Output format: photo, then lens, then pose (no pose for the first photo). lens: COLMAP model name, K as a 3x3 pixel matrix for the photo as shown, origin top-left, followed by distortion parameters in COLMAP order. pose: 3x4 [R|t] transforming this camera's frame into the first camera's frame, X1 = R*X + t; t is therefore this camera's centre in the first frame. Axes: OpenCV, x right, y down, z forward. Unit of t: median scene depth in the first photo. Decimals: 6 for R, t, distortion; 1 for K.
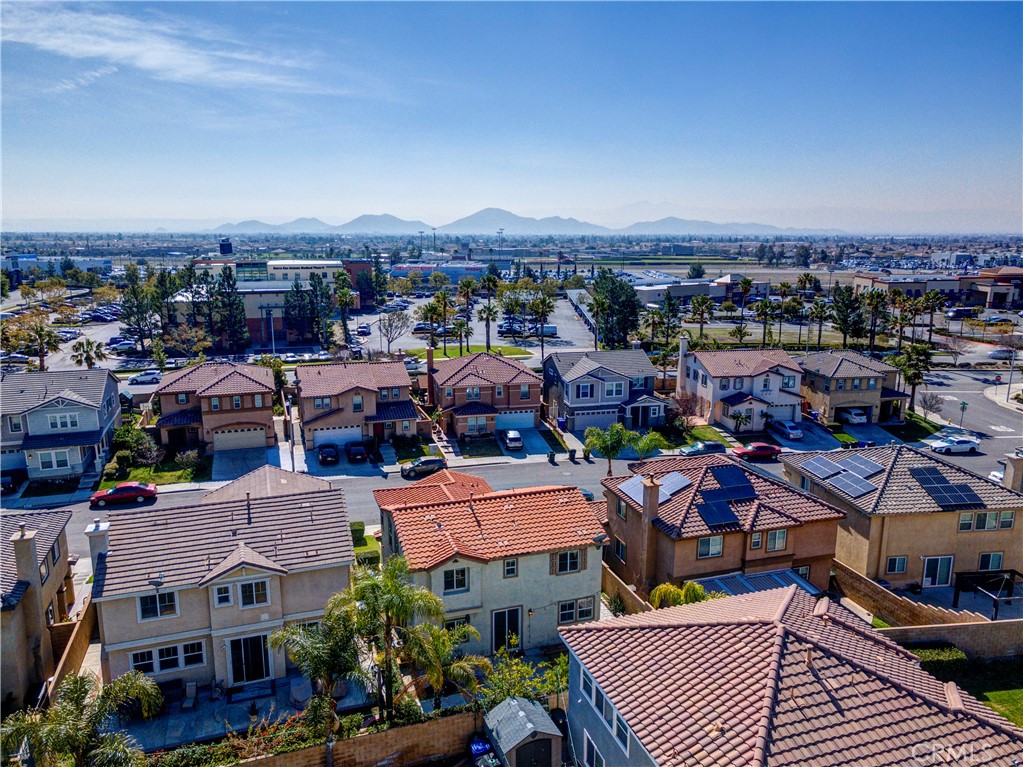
lens RADIAL K [[748.7, 0, 504.7], [0, 748.7, 383.3], [0, 0, 1]] dist [0.032590, 0.006418]
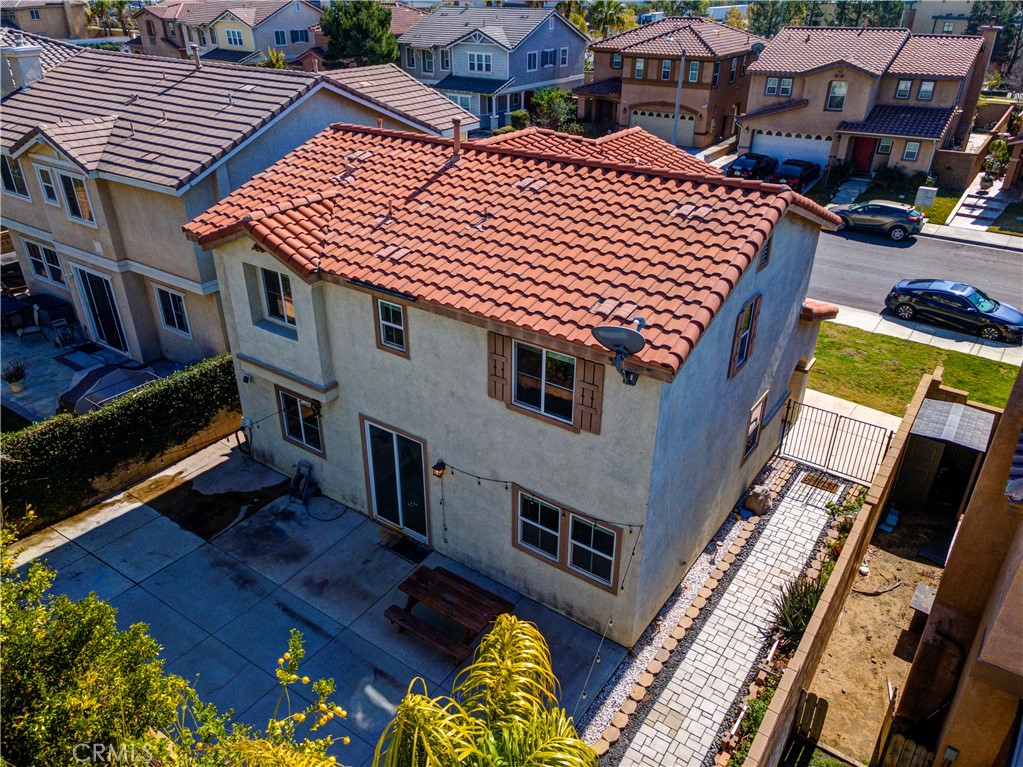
lens RADIAL K [[748.7, 0, 504.7], [0, 748.7, 383.3], [0, 0, 1]] dist [0.032590, 0.006418]
pose [[0.590993, 0.381688, -0.710663, 0.157032], [-0.174560, 0.920613, 0.349285, 0.074274], [0.787563, -0.082371, 0.610704, 0.438968]]
